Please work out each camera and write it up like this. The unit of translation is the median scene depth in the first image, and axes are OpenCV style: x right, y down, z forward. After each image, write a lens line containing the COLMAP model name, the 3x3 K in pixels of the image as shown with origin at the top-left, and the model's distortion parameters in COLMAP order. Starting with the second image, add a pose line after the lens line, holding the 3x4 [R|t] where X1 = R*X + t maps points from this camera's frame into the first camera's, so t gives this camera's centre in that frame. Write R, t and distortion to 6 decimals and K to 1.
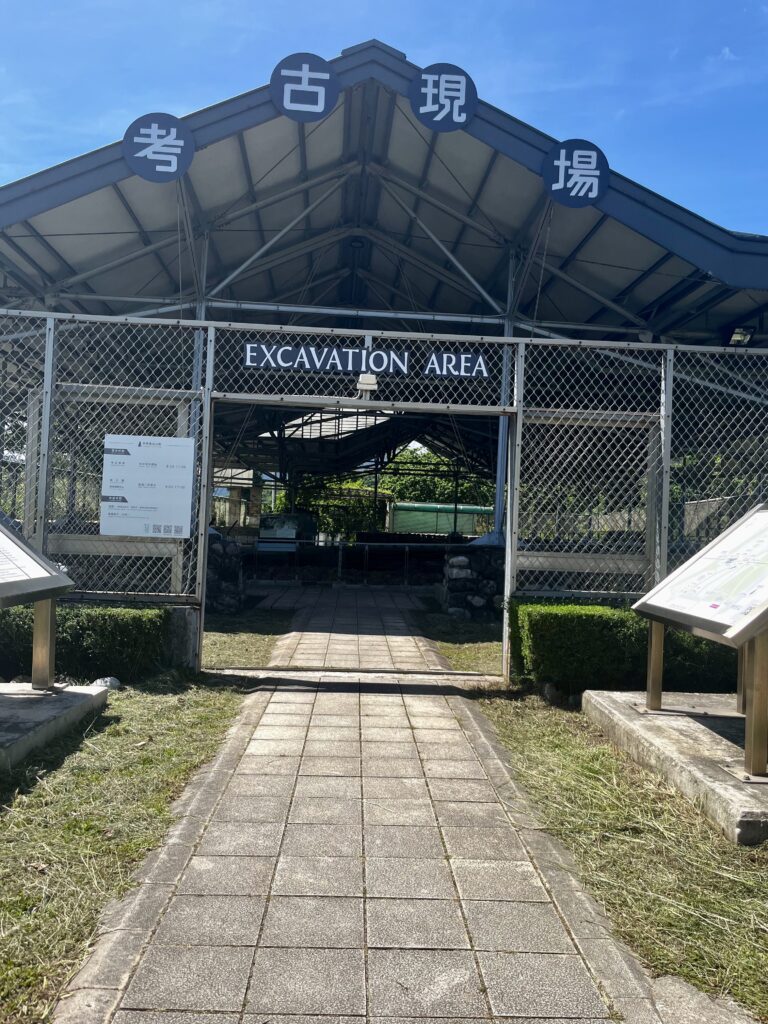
lens RADIAL K [[773.3, 0, 384.5], [0, 773.3, 512.4], [0, 0, 1]] dist [0.001123, -0.001366]
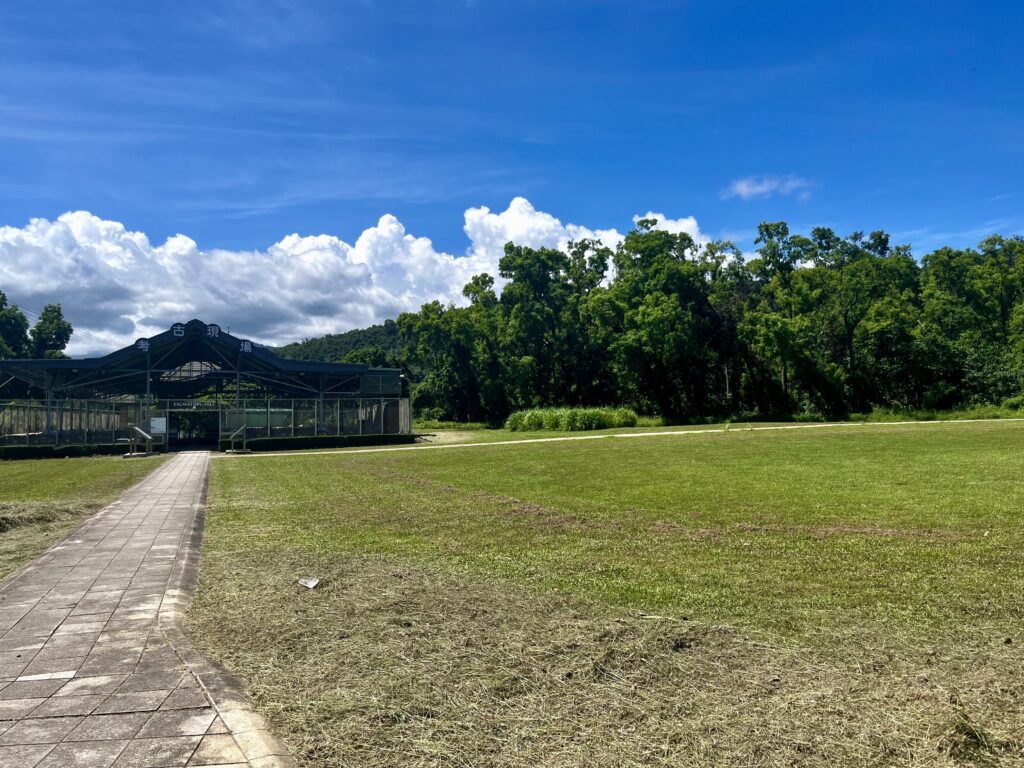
lens RADIAL K [[773.3, 0, 512.6], [0, 773.3, 378.4], [0, 0, 1]] dist [0.001123, -0.001366]
pose [[0.943304, -0.035496, 0.330025, 0.231209], [0.044007, 0.998863, -0.018351, -0.112646], [-0.328999, 0.031834, 0.943794, -3.849971]]
